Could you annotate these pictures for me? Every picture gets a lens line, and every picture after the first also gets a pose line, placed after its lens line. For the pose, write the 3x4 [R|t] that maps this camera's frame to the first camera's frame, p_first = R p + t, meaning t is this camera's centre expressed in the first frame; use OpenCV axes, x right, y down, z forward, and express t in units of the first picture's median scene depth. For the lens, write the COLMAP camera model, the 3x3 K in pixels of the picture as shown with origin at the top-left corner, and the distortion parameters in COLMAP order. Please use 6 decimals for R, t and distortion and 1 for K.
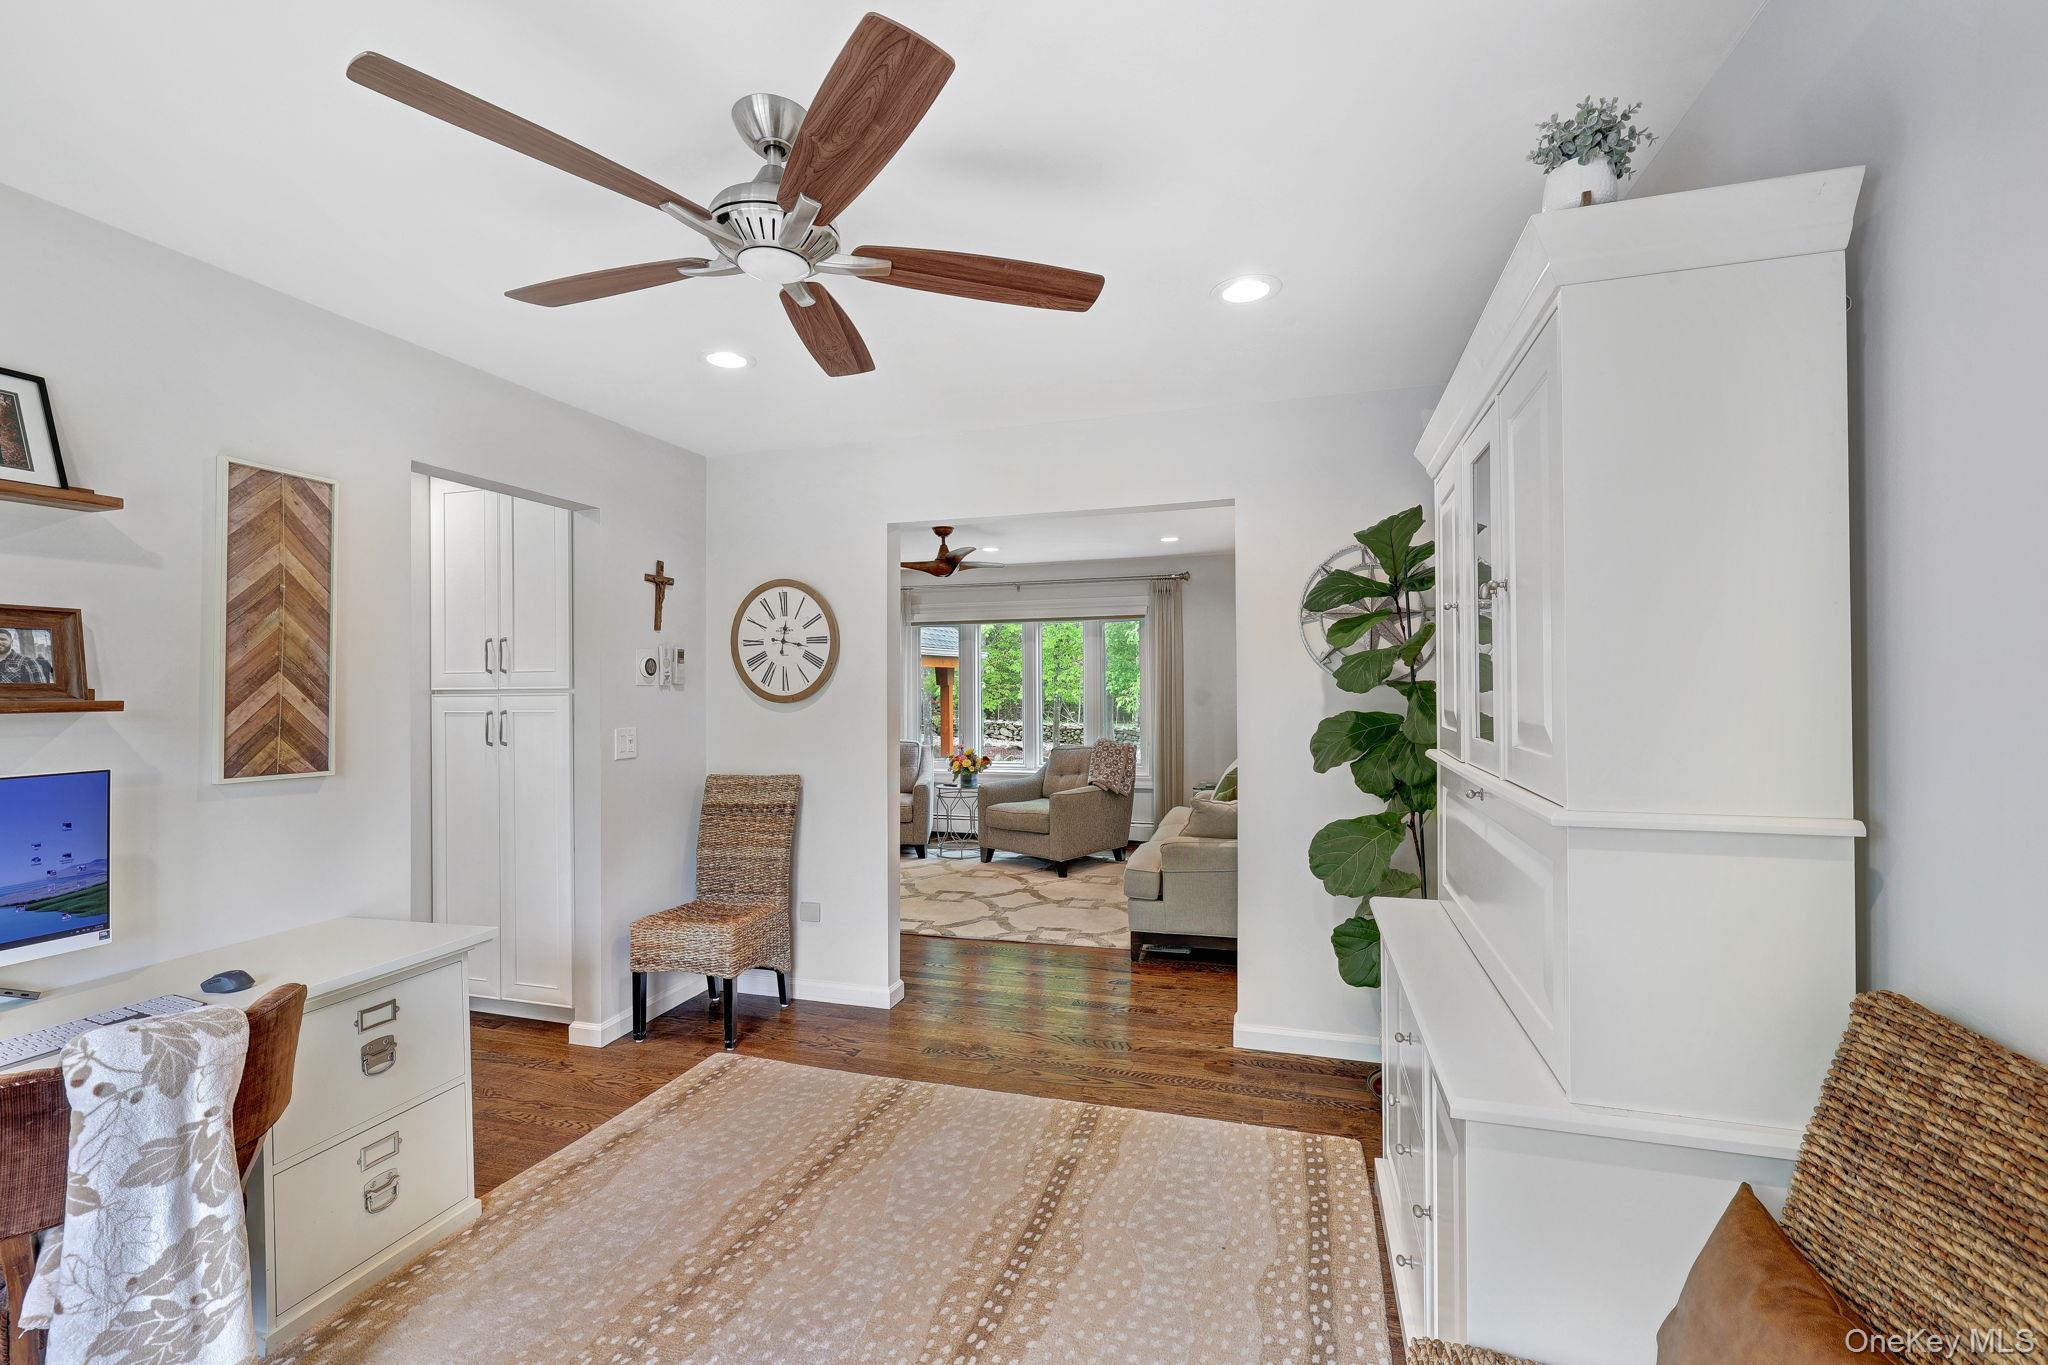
lens RADIAL K [[890.9, 0, 1024.0], [0, 890.9, 682.5], [0, 0, 1]] dist [-0.000899, -0.000100]
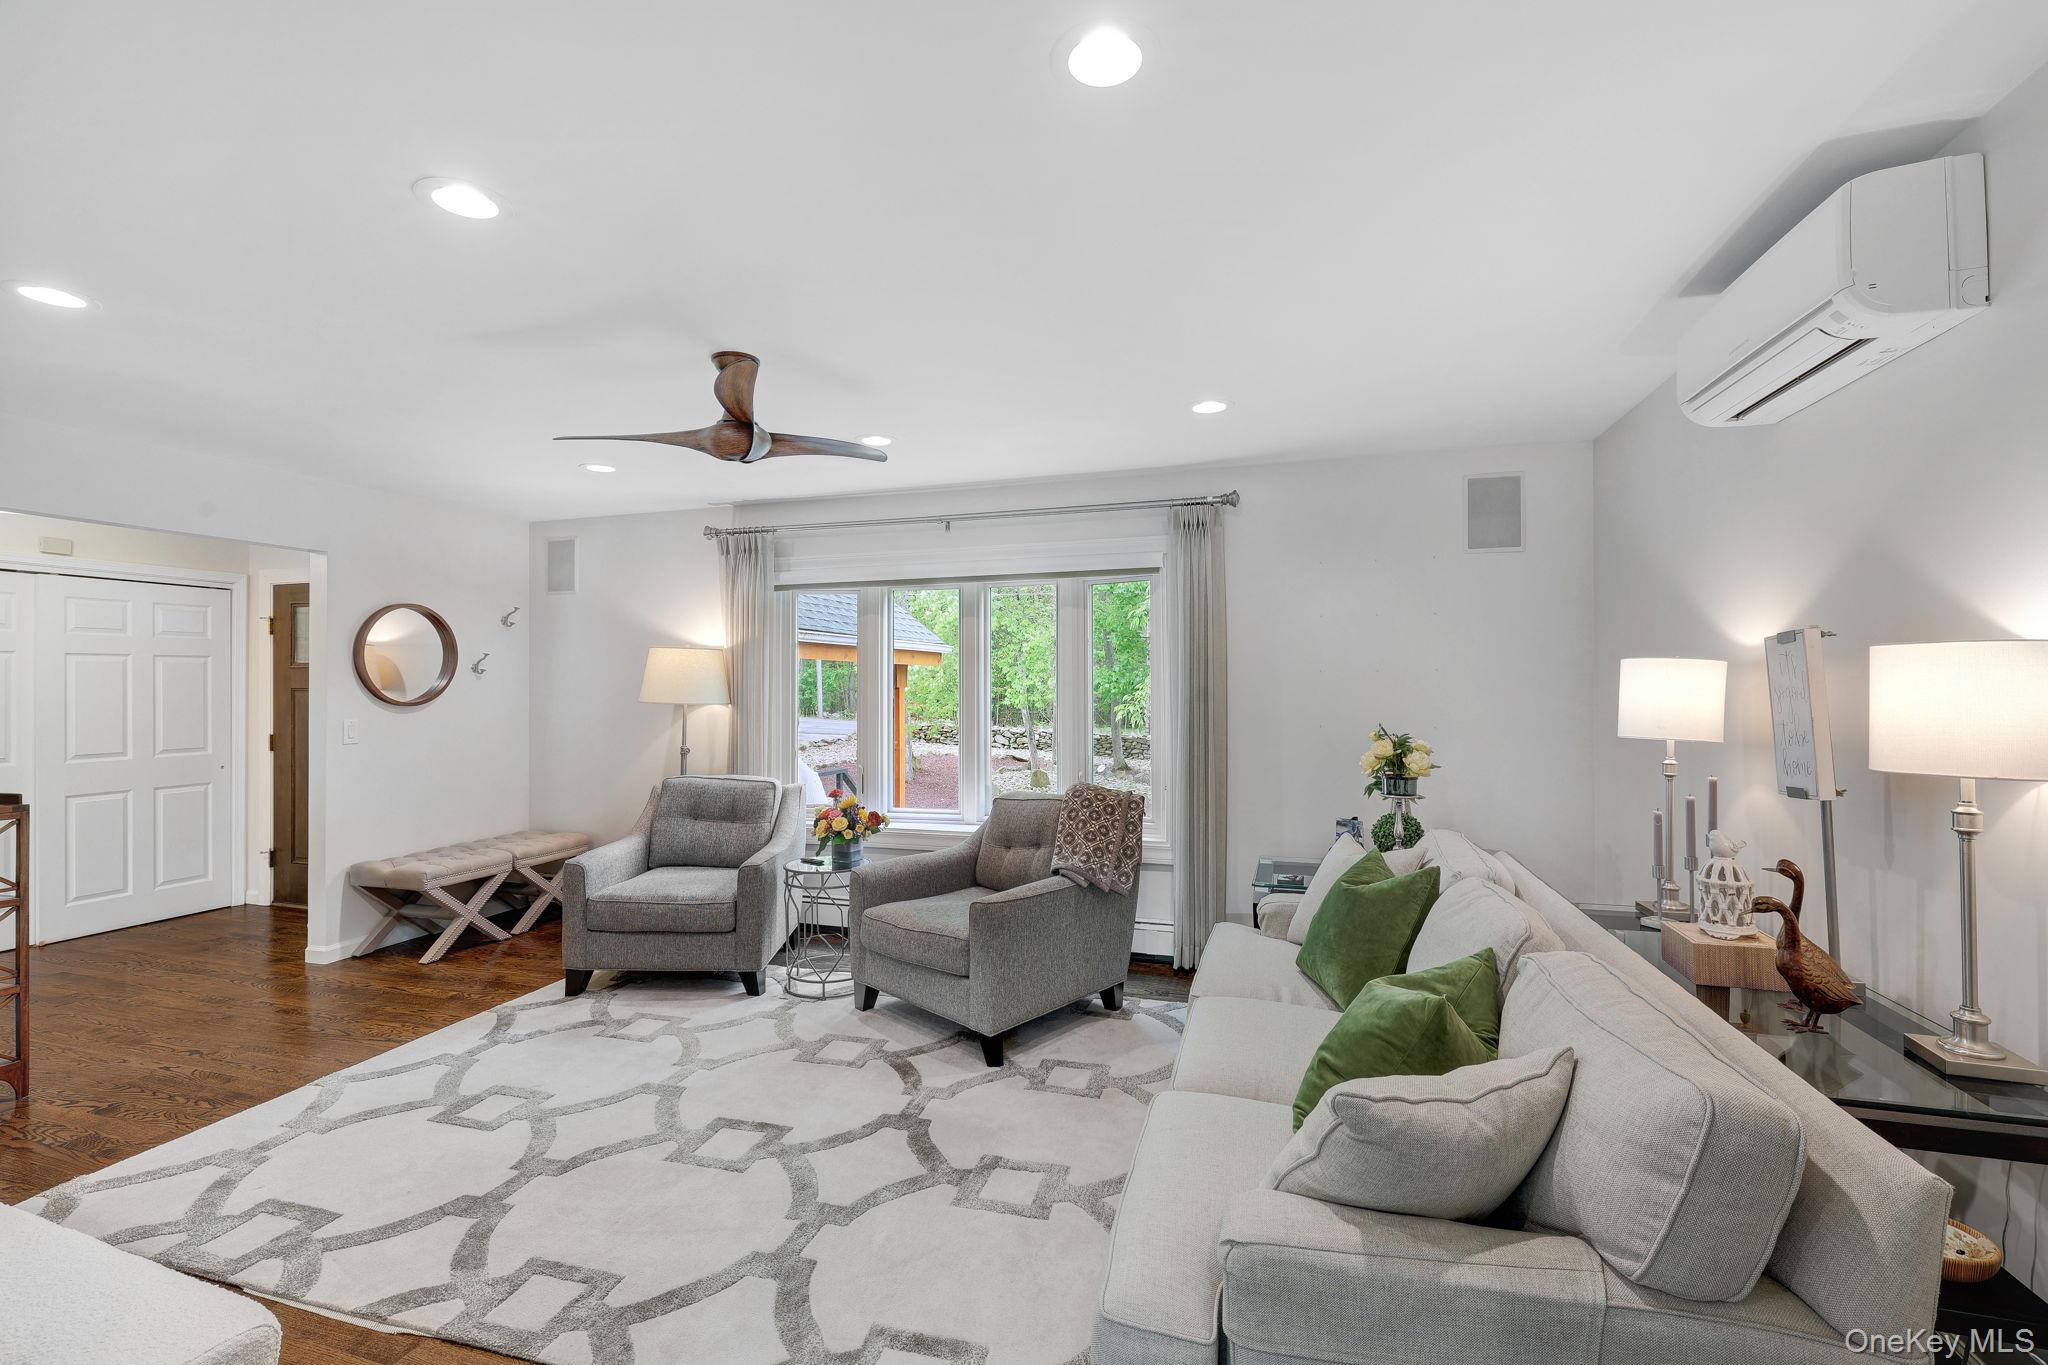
lens RADIAL K [[890.9, 0, 1024.0], [0, 890.9, 682.5], [0, 0, 1]] dist [-0.000899, -0.000100]
pose [[0.999911, 0.006410, -0.011714, 0.061618], [-0.006447, 0.999974, -0.003140, 0.002634], [0.011694, 0.003215, 0.999926, 0.473619]]
